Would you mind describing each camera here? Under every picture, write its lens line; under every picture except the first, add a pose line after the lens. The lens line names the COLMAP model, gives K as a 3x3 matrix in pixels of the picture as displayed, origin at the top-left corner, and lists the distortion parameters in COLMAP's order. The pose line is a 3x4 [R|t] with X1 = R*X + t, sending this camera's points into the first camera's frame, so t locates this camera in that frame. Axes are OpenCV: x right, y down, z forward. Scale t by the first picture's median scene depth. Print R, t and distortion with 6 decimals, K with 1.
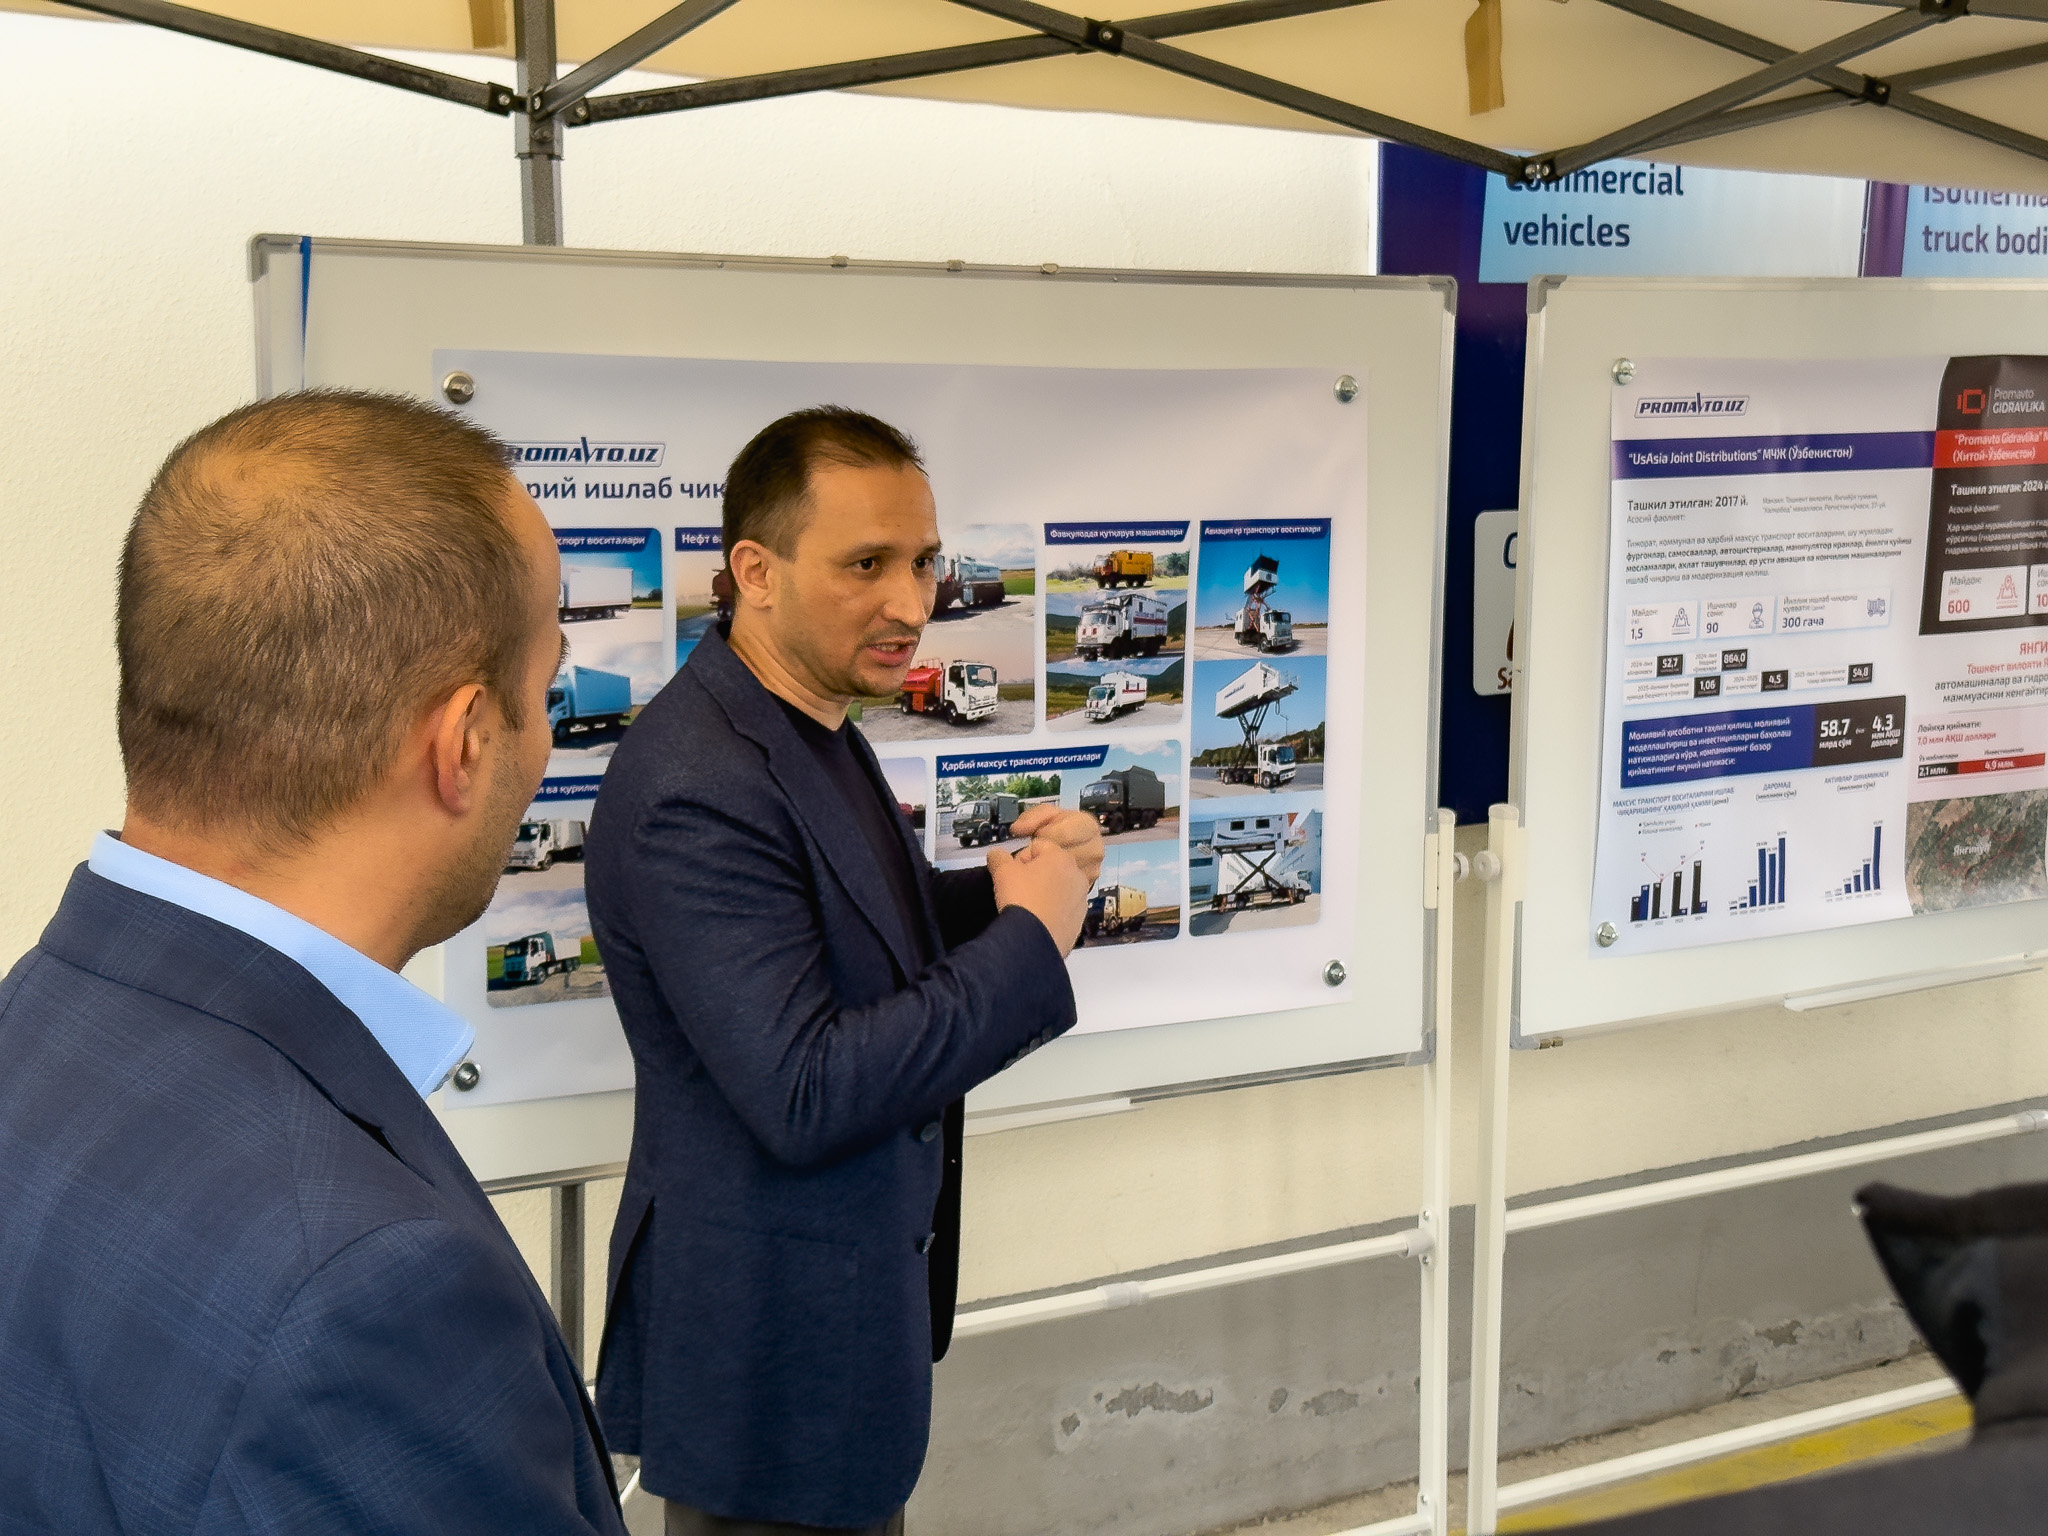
lens RADIAL K [[2918.6, 0, 1024.2], [0, 2918.6, 767.7], [0, 0, 1]] dist [0.026814, 0.000000]
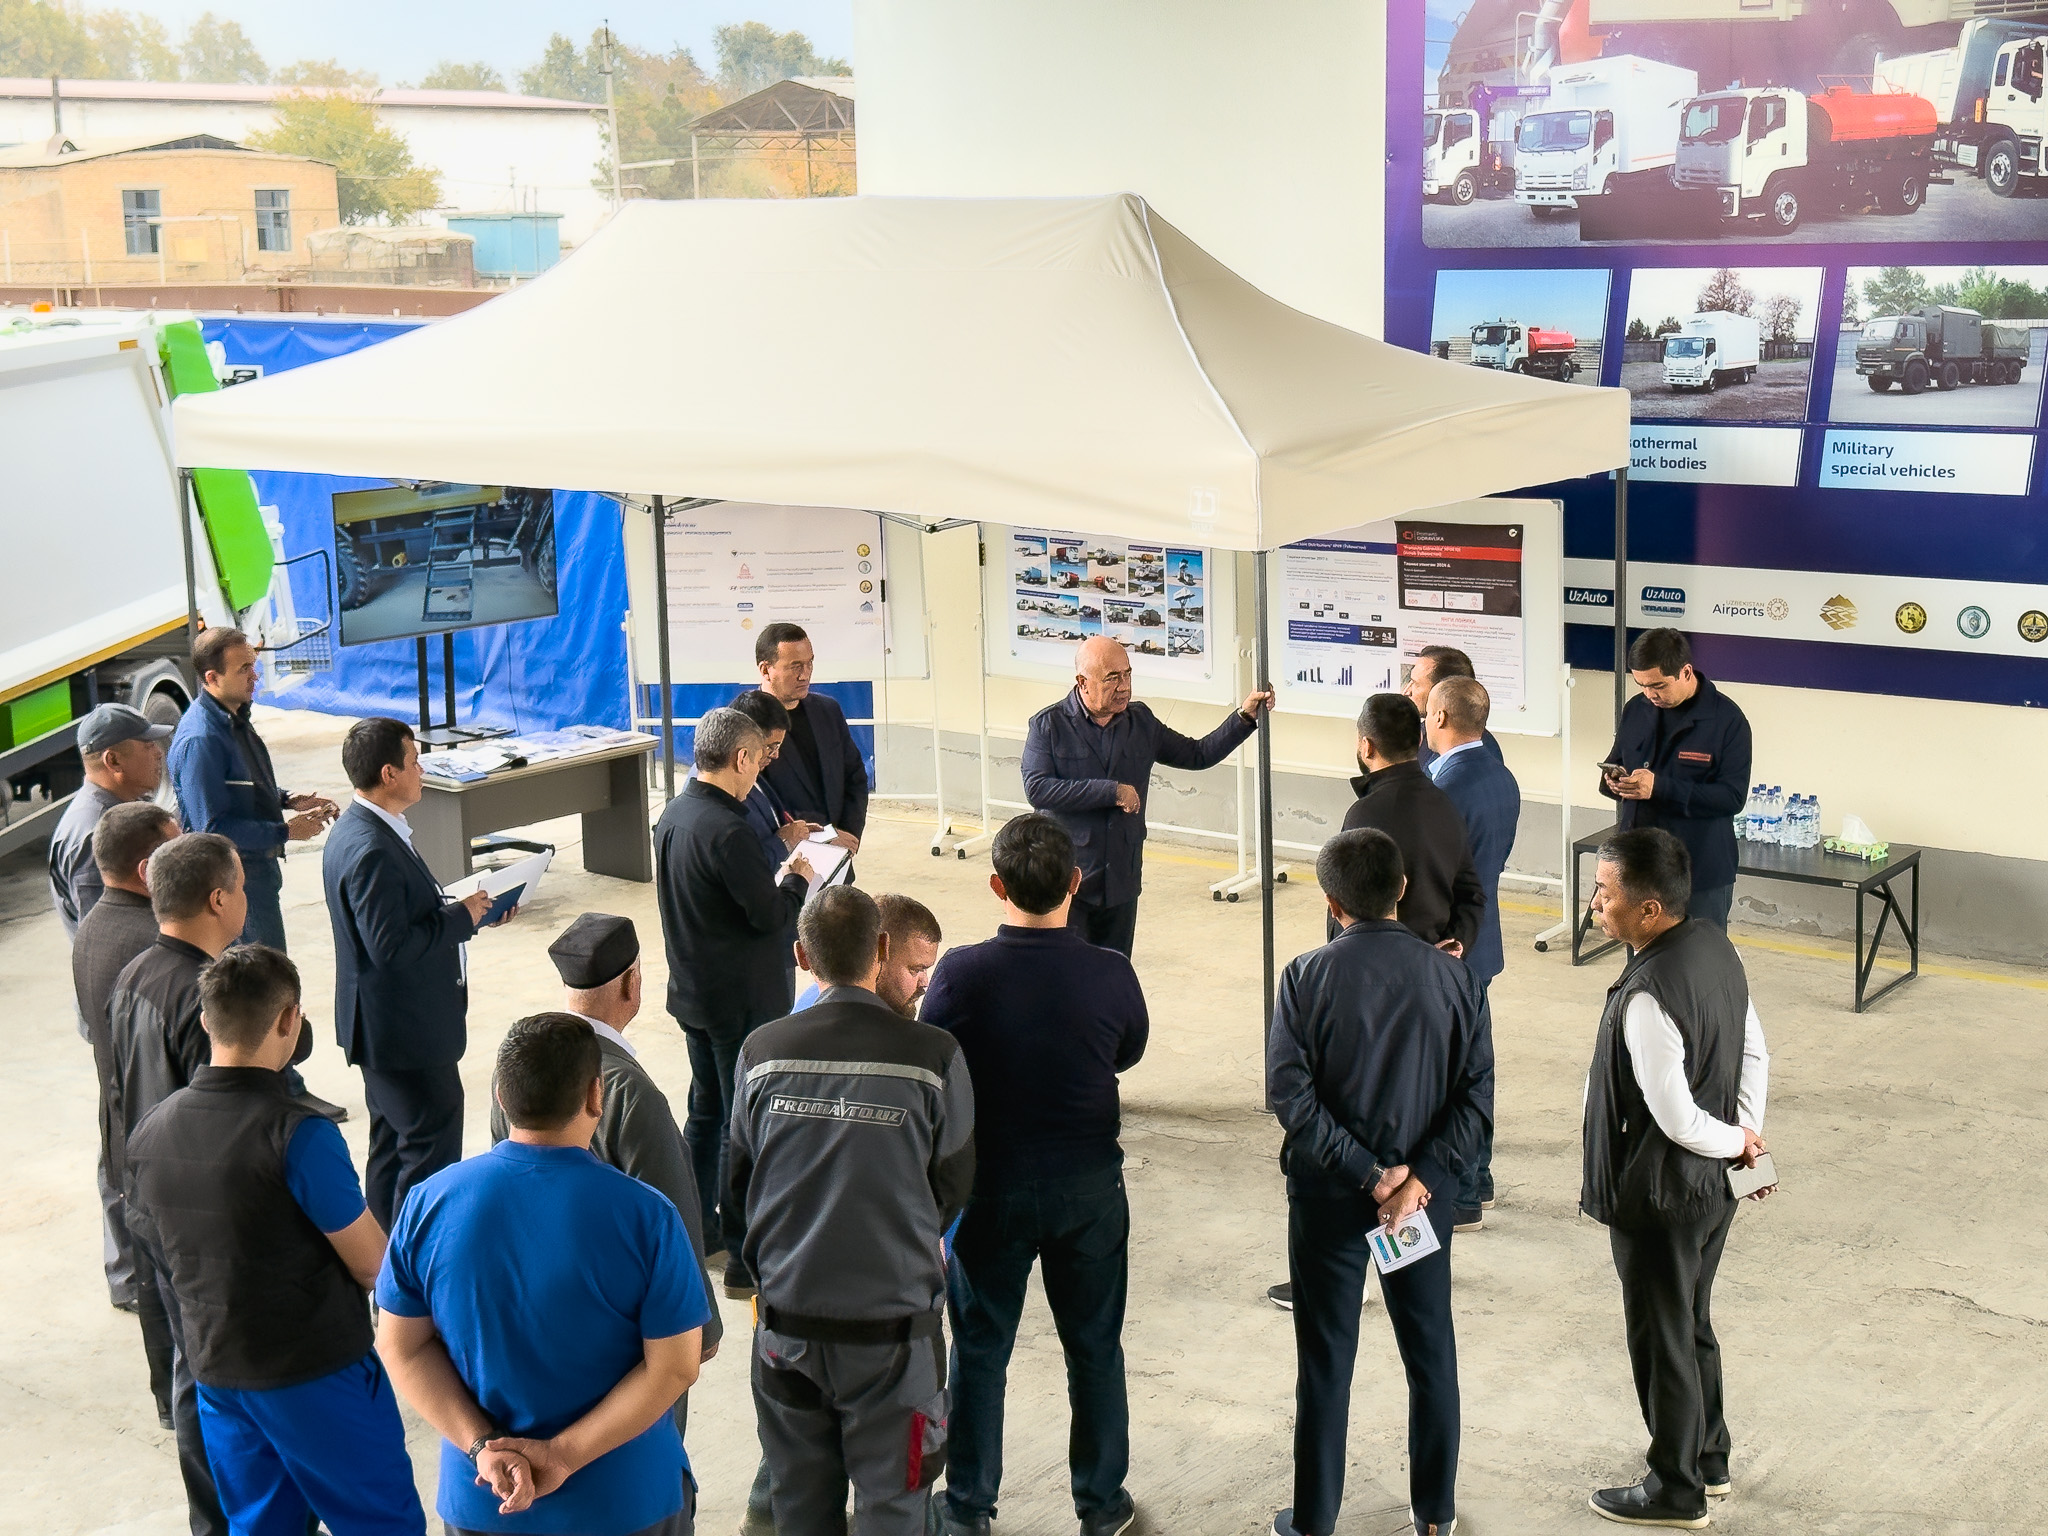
lens RADIAL K [[2918.6, 0, 1024.7], [0, 2918.6, 766.6], [0, 0, 1]] dist [0.026814, 0.000000]
pose [[0.378403, 0.188018, -0.906345, 3.391108], [-0.089939, 0.981989, 0.166160, -0.407741], [0.921261, 0.018641, 0.388497, -0.627301]]
